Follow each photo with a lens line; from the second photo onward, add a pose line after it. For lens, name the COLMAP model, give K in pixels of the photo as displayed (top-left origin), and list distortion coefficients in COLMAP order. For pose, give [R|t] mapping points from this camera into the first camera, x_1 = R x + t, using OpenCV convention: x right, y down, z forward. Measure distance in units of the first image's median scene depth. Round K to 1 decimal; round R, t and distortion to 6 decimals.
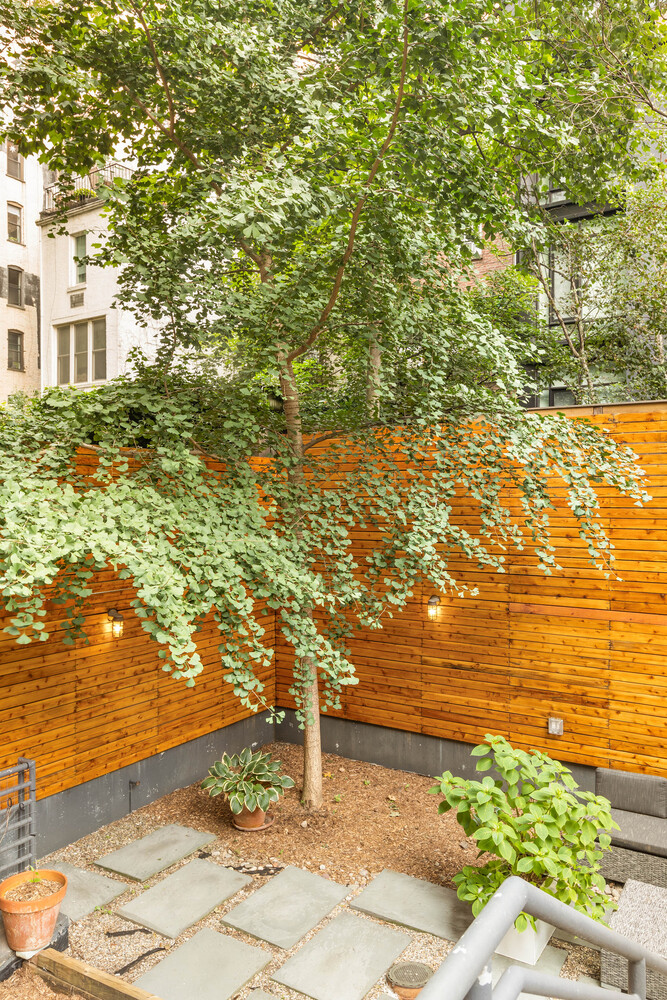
lens RADIAL K [[723.8, 0, 338.8], [0, 723.8, 496.5], [0, 0, 1]] dist [-0.006478, 0.002502]
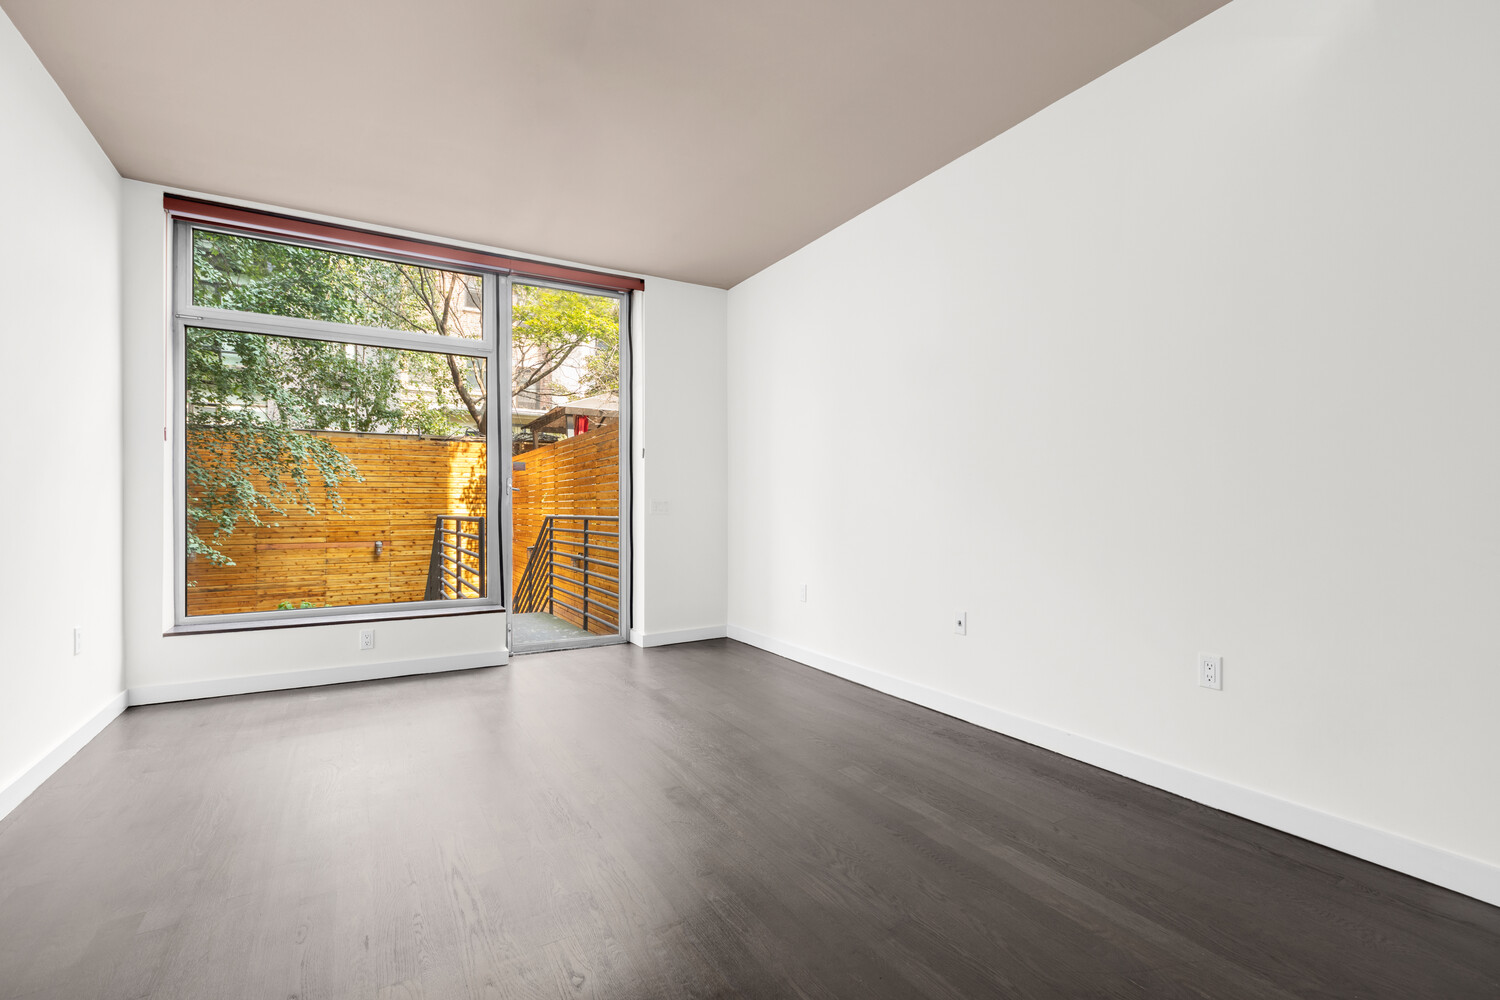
lens RADIAL K [[679.4, 0, 760.6], [0, 679.4, 502.4], [0, 0, 1]] dist [0.003749, 0.000438]
pose [[0.438507, 0.005161, 0.898713, -0.785987], [0.009369, 0.999903, -0.010313, 0.093588], [-0.898679, 0.012943, 0.438417, -0.852726]]
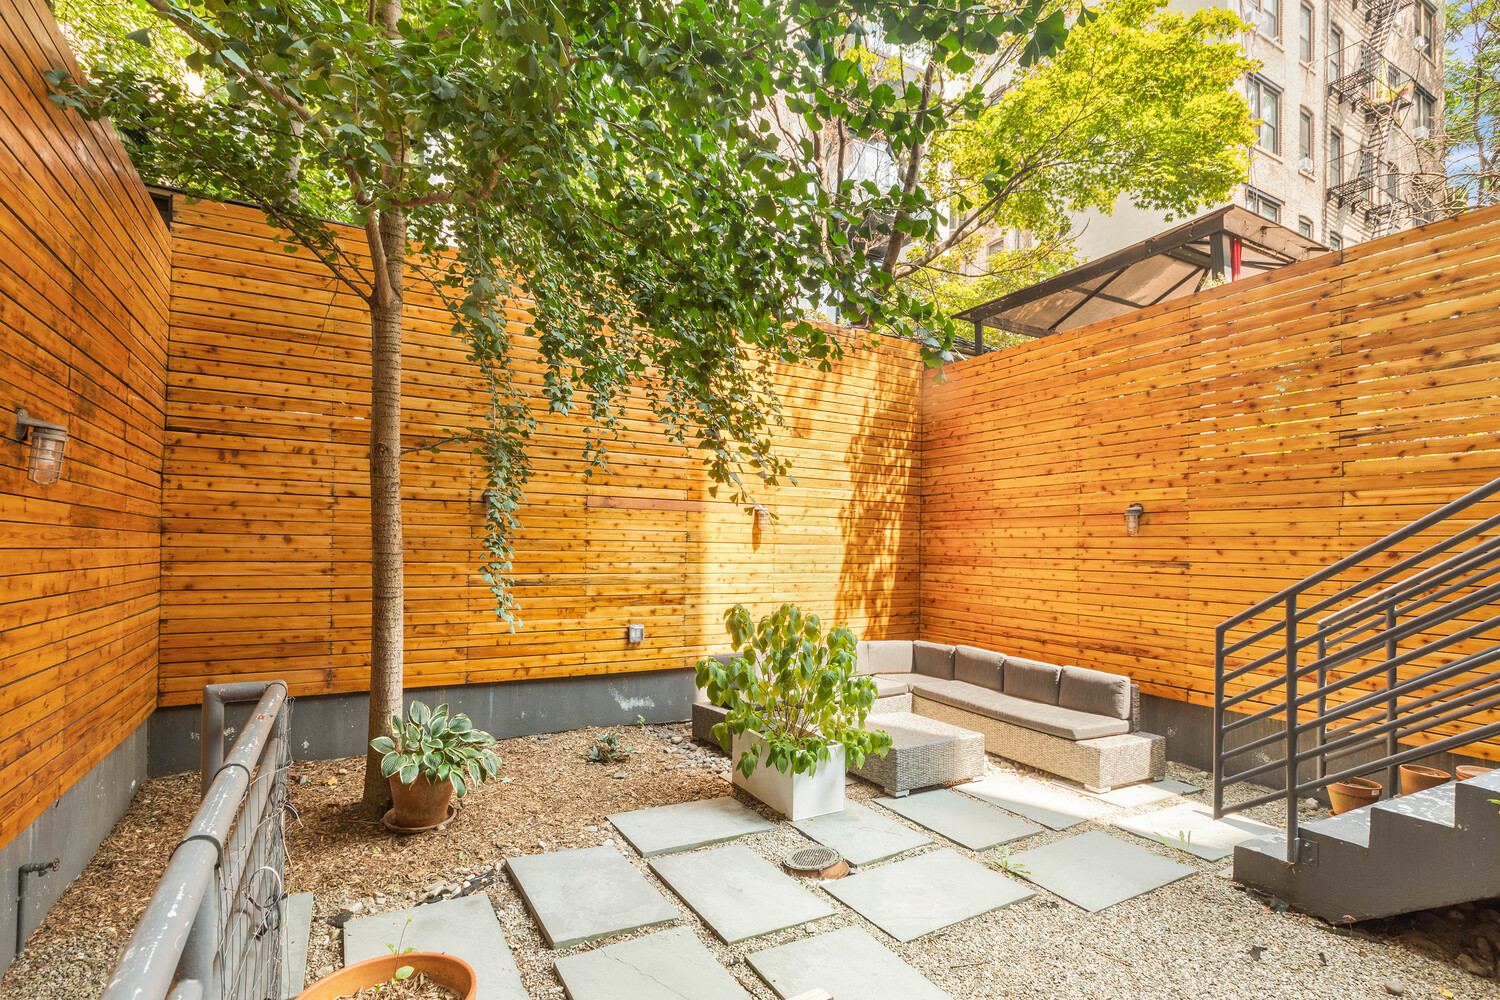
lens RADIAL K [[747.6, 0, 703.2], [0, 747.6, 543.9], [0, 0, 1]] dist [0.001686, -0.000149]
pose [[0.490068, 0.015732, 0.871542, -0.536639], [0.001773, 0.999817, -0.019045, 0.262380], [-0.871683, 0.010878, 0.489950, 0.557038]]
